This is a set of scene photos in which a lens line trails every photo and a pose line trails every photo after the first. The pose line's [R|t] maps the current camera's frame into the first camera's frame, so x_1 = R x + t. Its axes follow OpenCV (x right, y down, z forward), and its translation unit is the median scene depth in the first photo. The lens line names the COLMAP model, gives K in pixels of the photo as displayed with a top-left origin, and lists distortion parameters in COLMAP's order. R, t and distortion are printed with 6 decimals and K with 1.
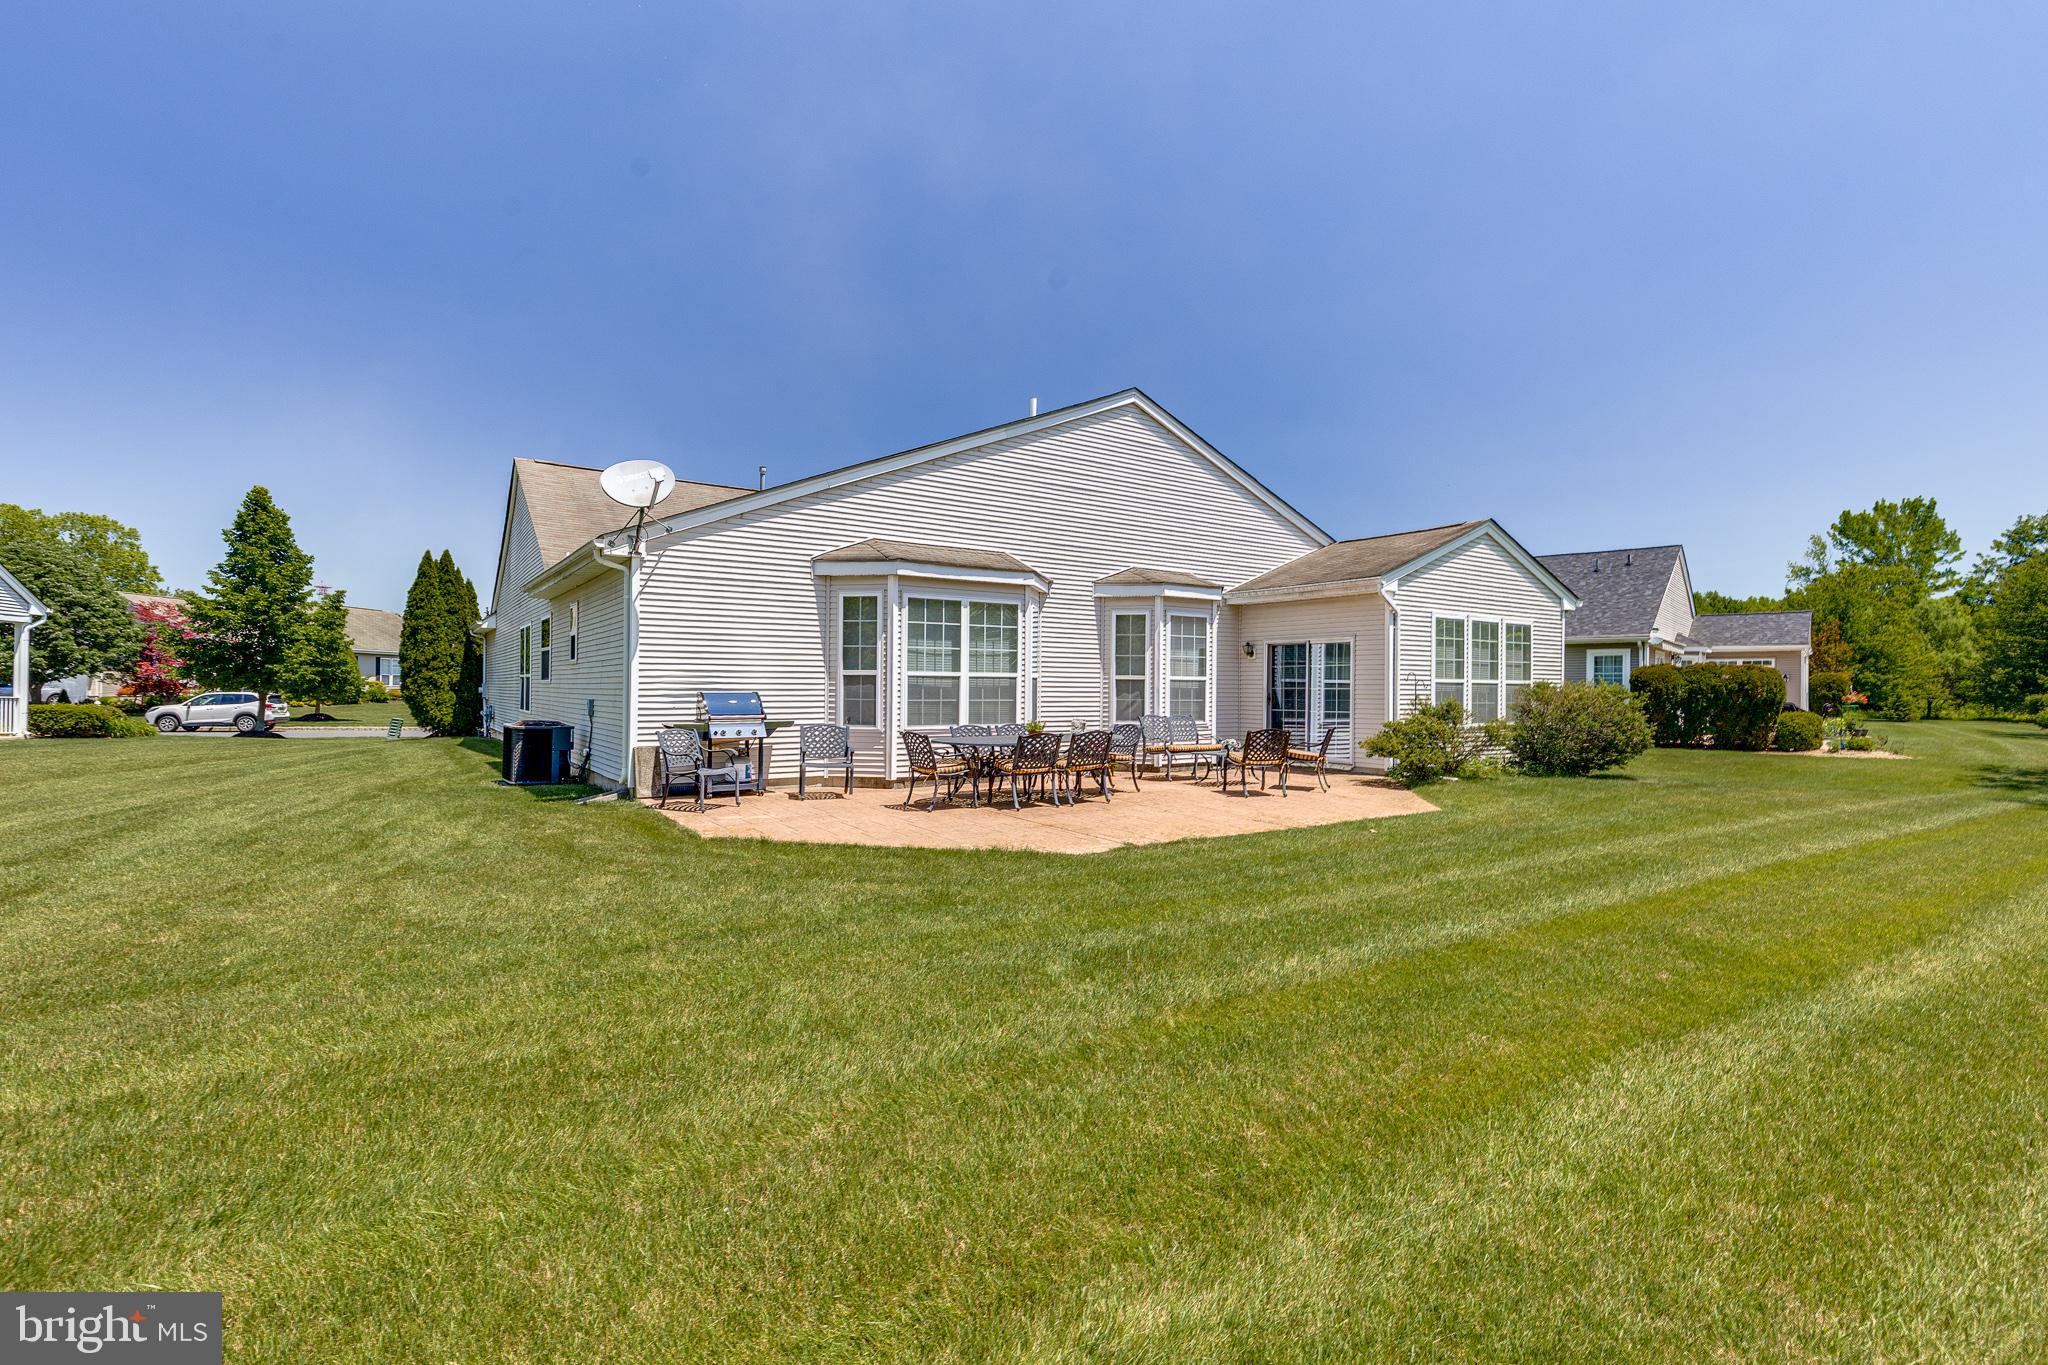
lens RADIAL K [[930.3, 0, 1022.7], [0, 930.3, 692.2], [0, 0, 1]] dist [0.006942, -0.001864]
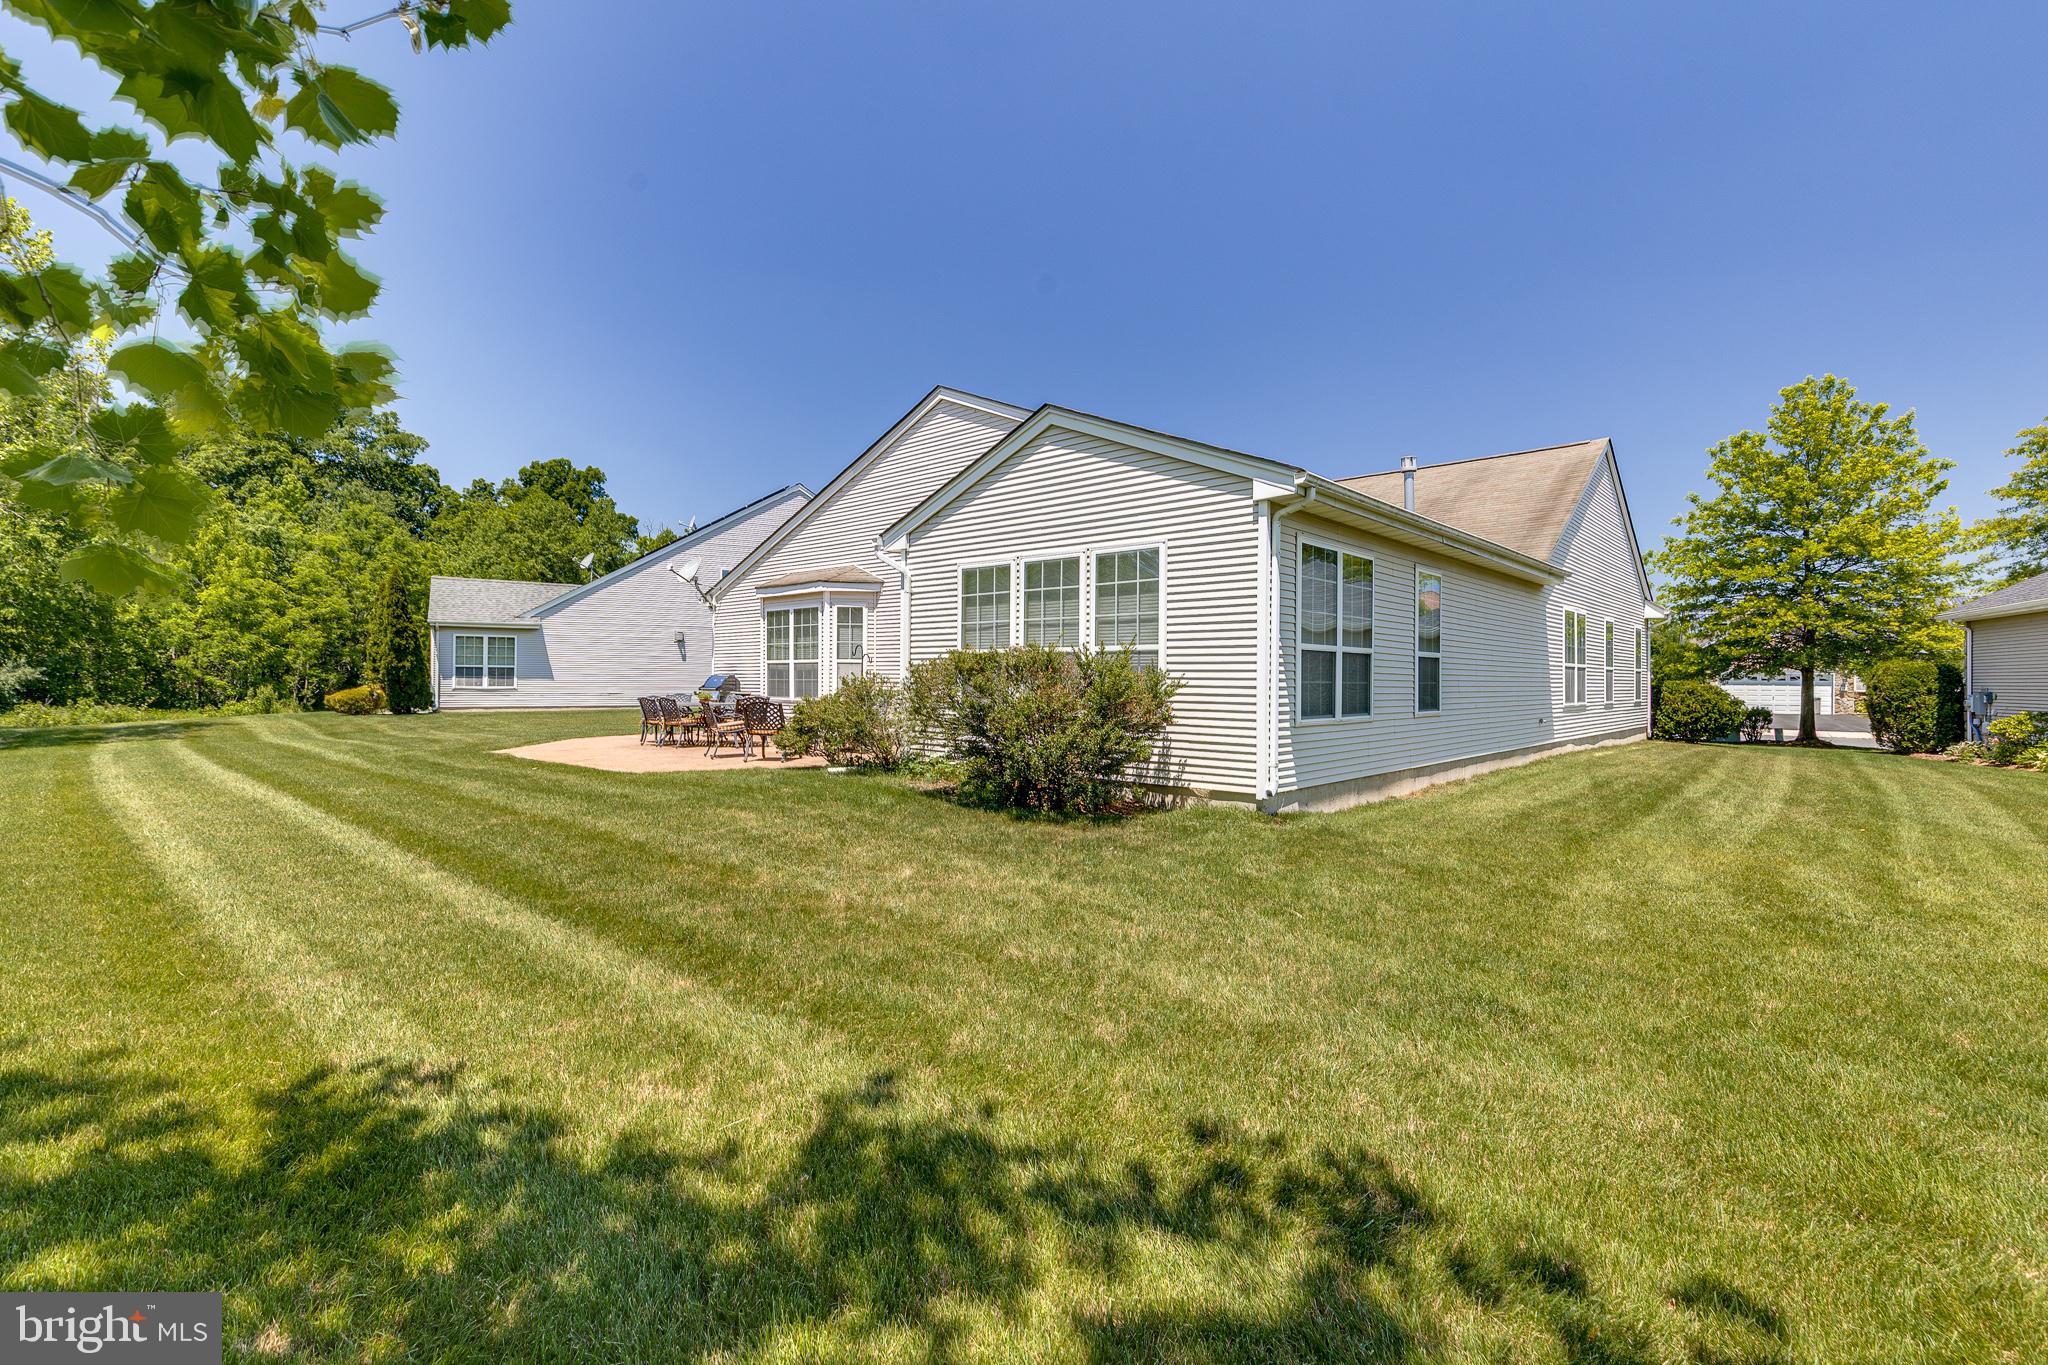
lens RADIAL K [[930.3, 0, 1021.2], [0, 930.3, 676.2], [0, 0, 1]] dist [0.006942, -0.001864]
pose [[0.244921, -0.008409, -0.969507, 1.333682], [0.008099, 0.999945, -0.006627, 0.014627], [0.969509, -0.006229, 0.244975, 0.952997]]
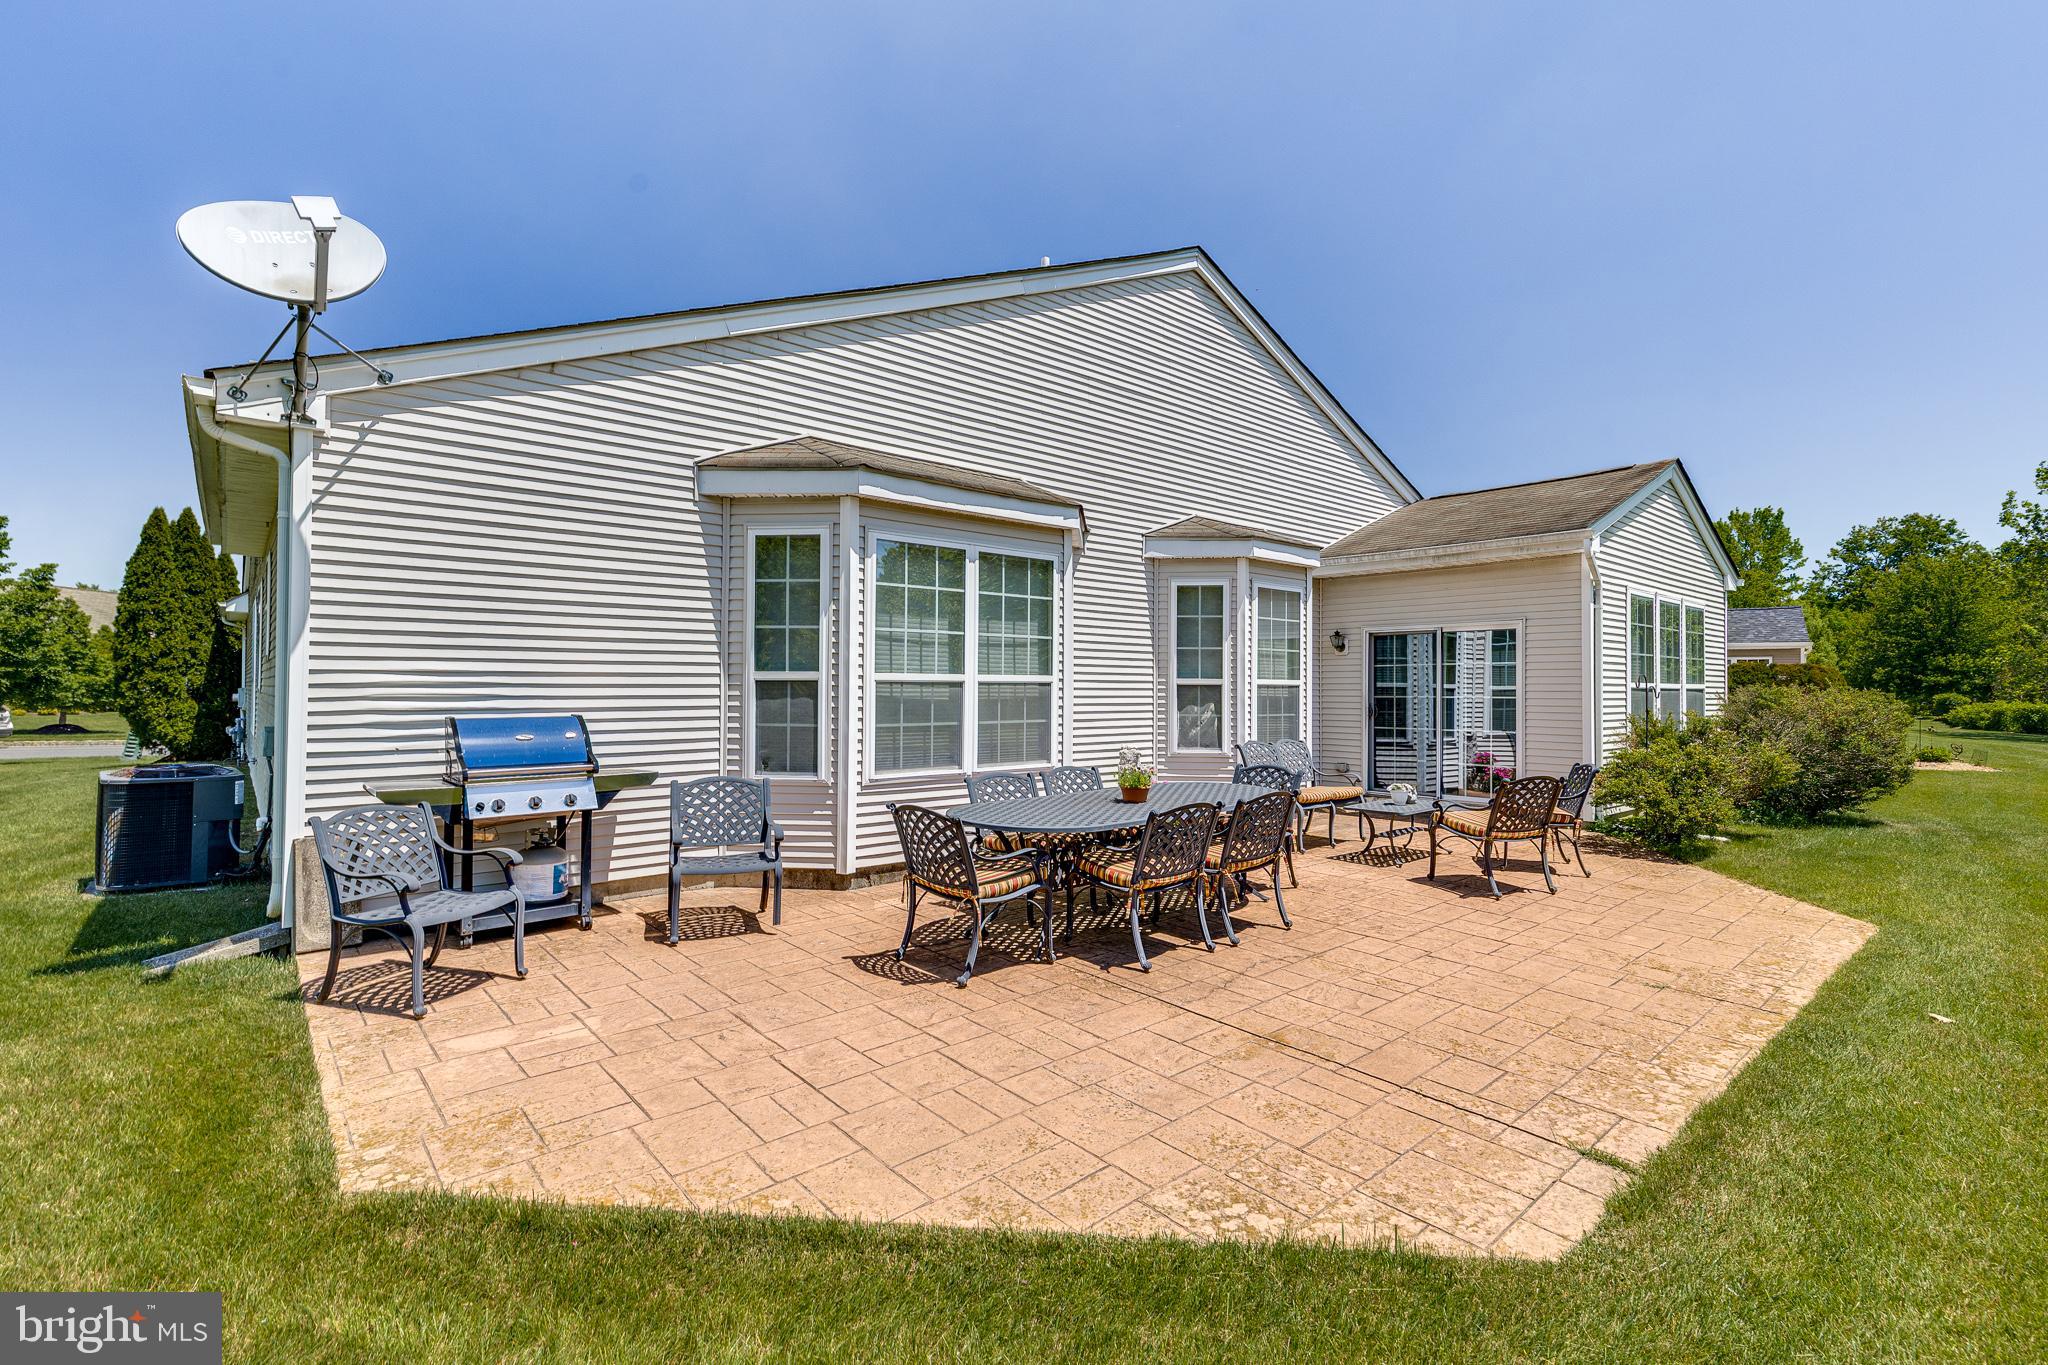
lens RADIAL K [[930.3, 0, 1023.4], [0, 930.3, 679.6], [0, 0, 1]] dist [0.006942, -0.001864]
pose [[0.993676, -0.001825, 0.112271, -0.091045], [0.003274, 0.999914, -0.012719, -0.010398], [-0.112238, 0.013006, 0.993596, 0.409856]]
